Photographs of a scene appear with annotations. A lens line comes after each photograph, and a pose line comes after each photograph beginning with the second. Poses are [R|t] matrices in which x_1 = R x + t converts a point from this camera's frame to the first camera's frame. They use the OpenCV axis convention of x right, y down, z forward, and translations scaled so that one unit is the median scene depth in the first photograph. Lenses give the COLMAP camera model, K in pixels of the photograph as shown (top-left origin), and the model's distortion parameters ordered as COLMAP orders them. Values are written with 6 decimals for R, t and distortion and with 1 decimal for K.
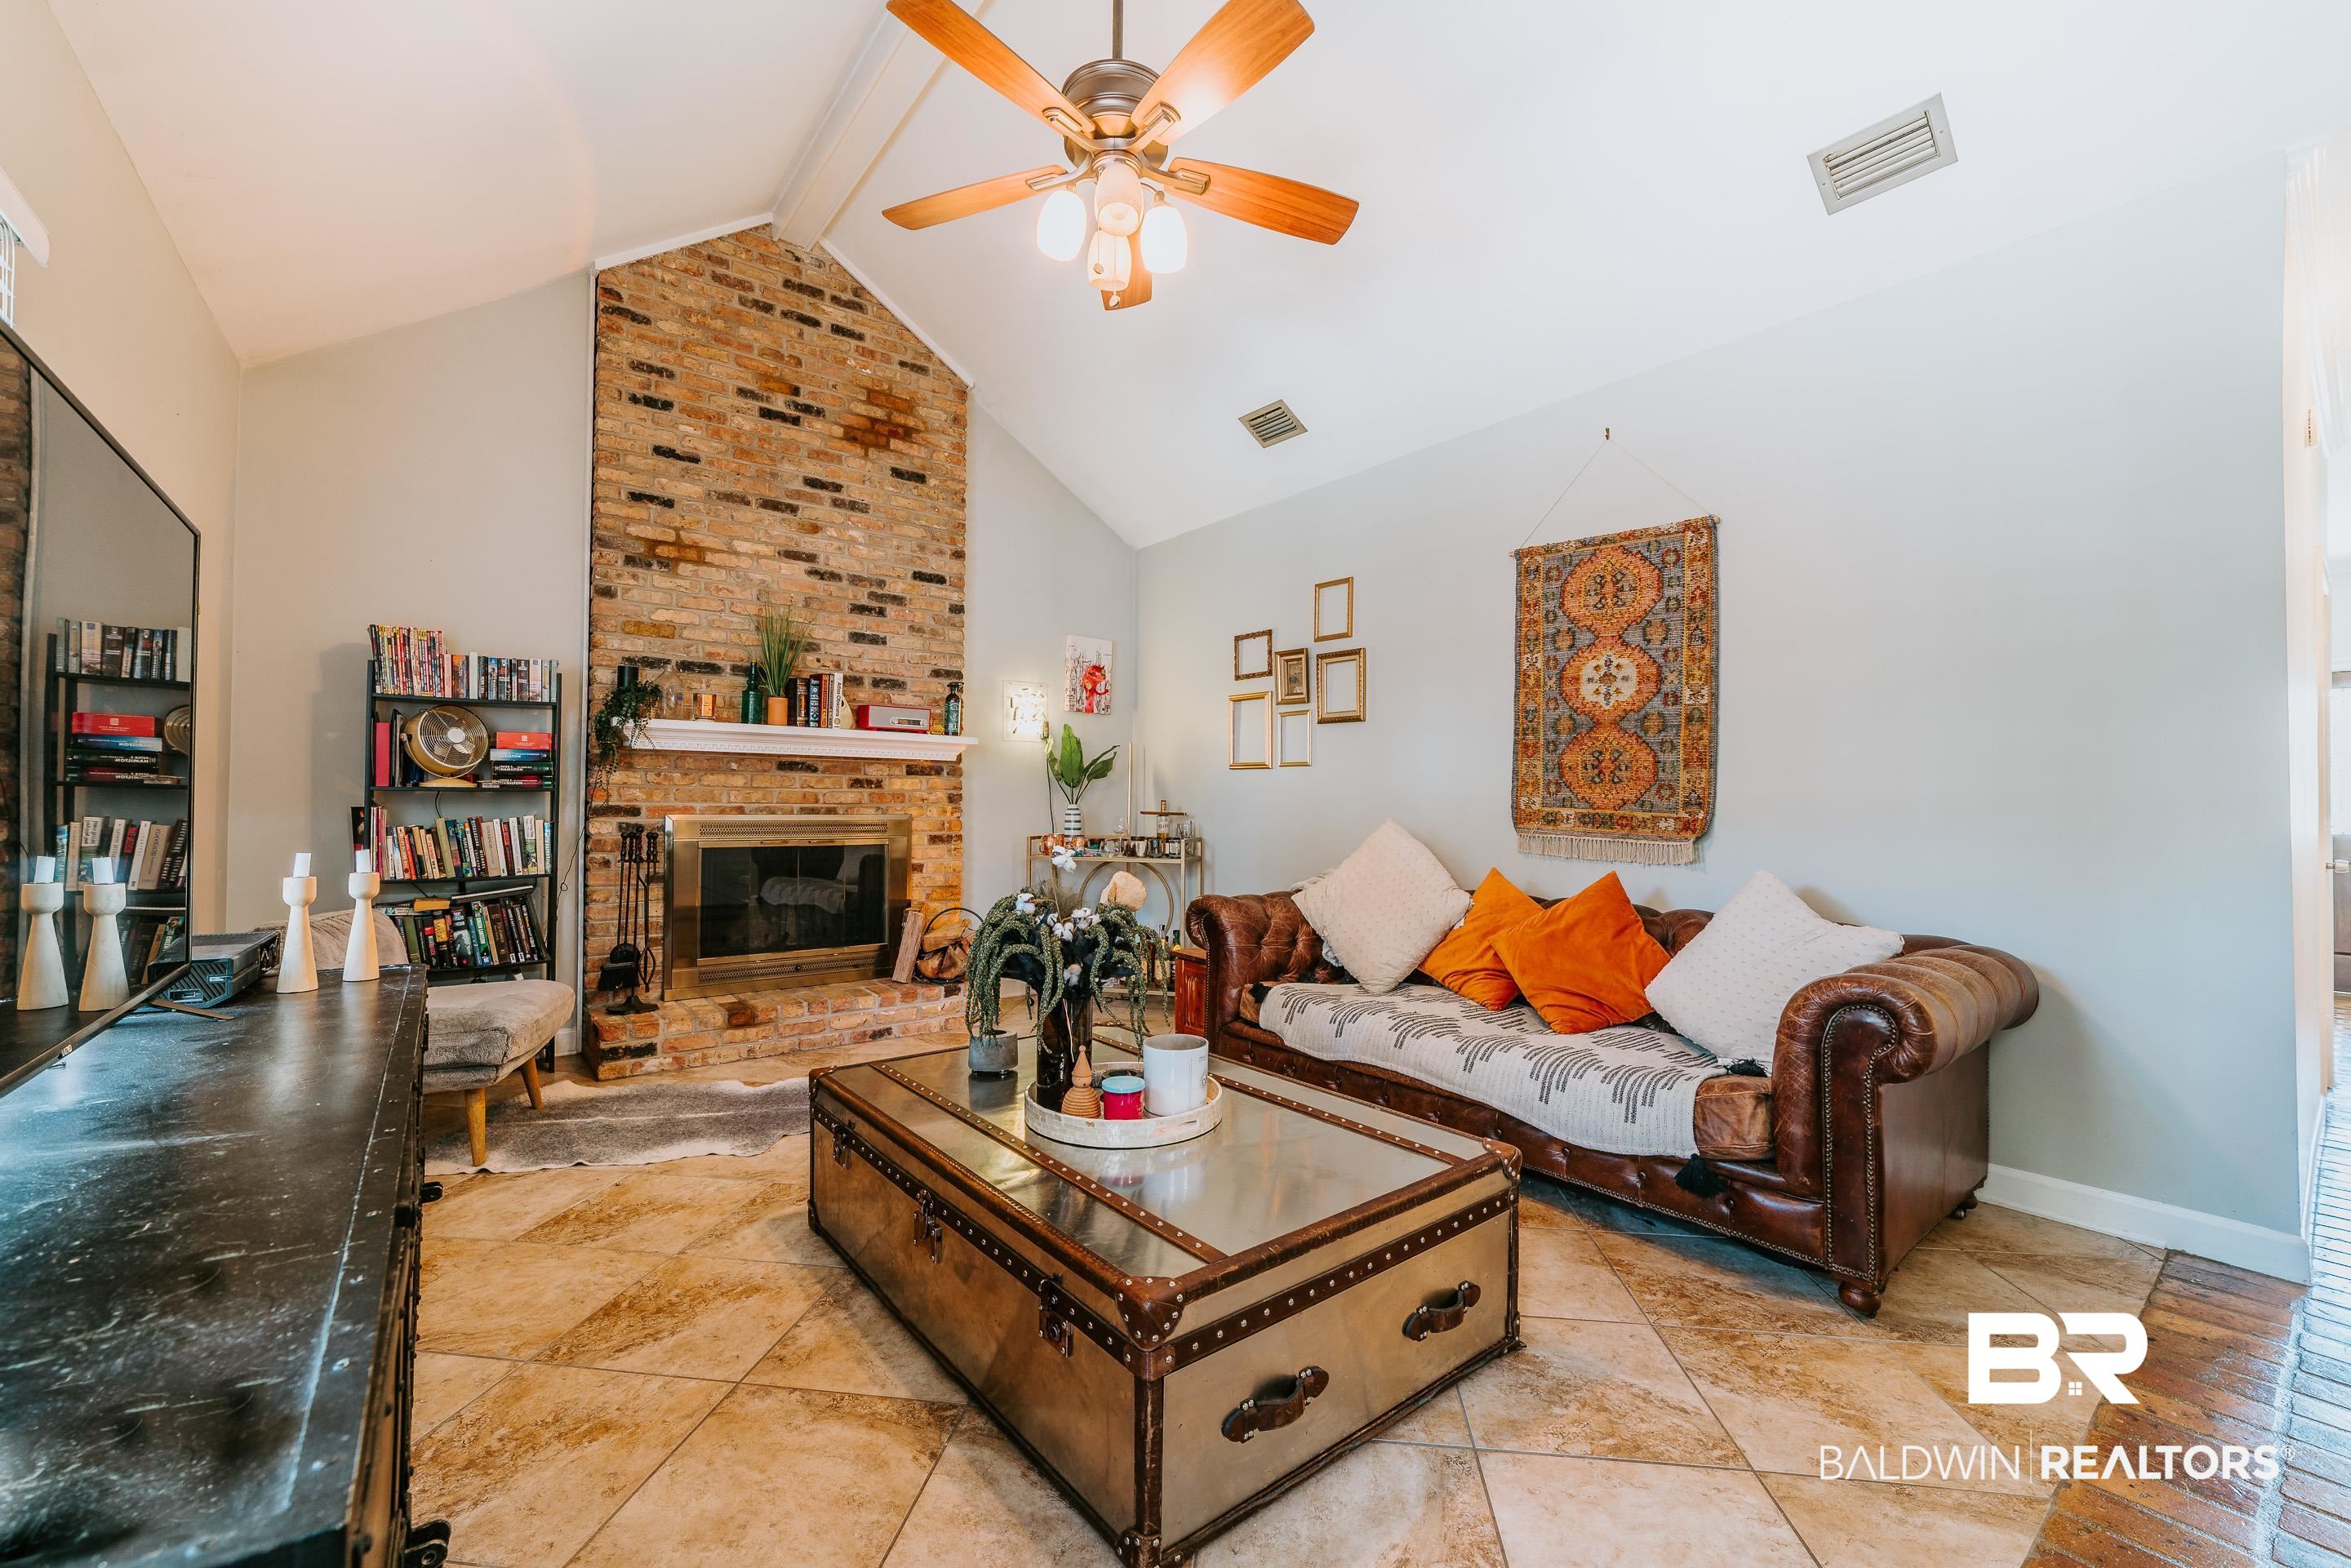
lens RADIAL K [[901.7, 0, 1175.5], [0, 901.7, 784.0], [0, 0, 1]] dist [-0.000313, 0.000090]
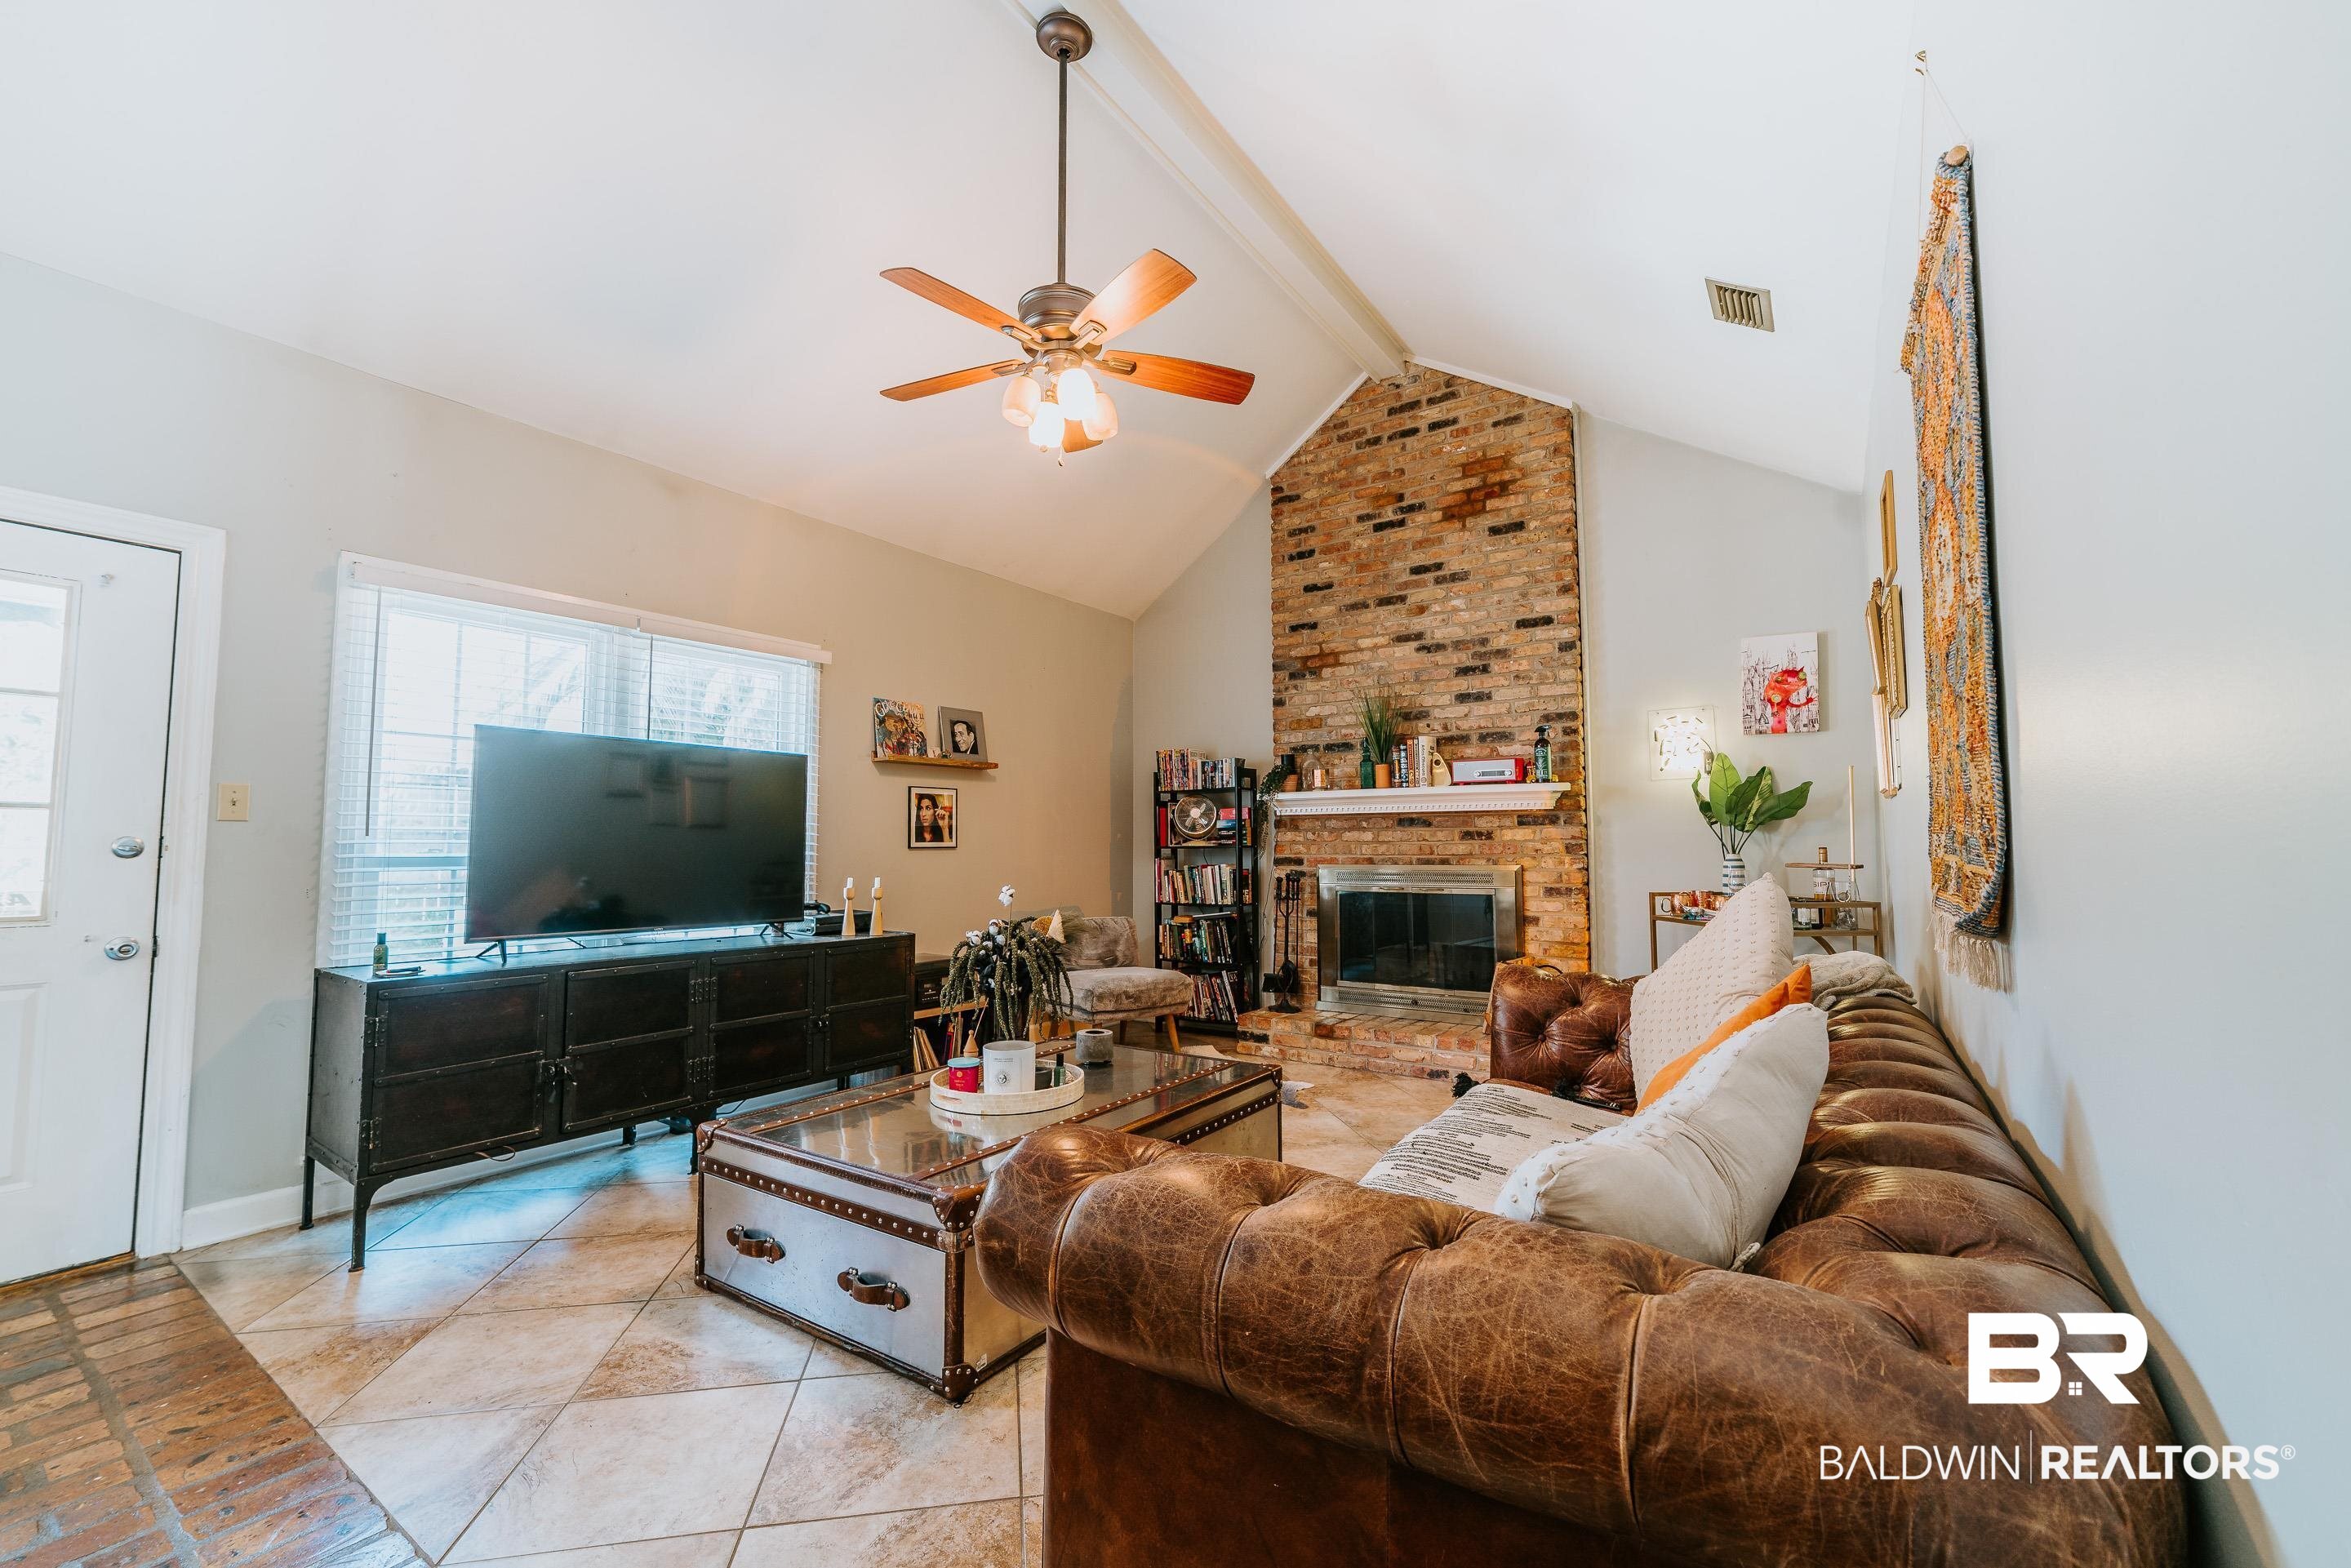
lens RADIAL K [[894.1, 0, 1176.8], [0, 894.1, 794.5], [0, 0, 1]] dist [-0.000398, 0.000052]
pose [[0.368968, -0.069551, -0.926836, 0.505385], [0.023800, 0.997576, -0.065385, 0.012000], [0.929137, 0.002066, 0.369729, 0.307346]]
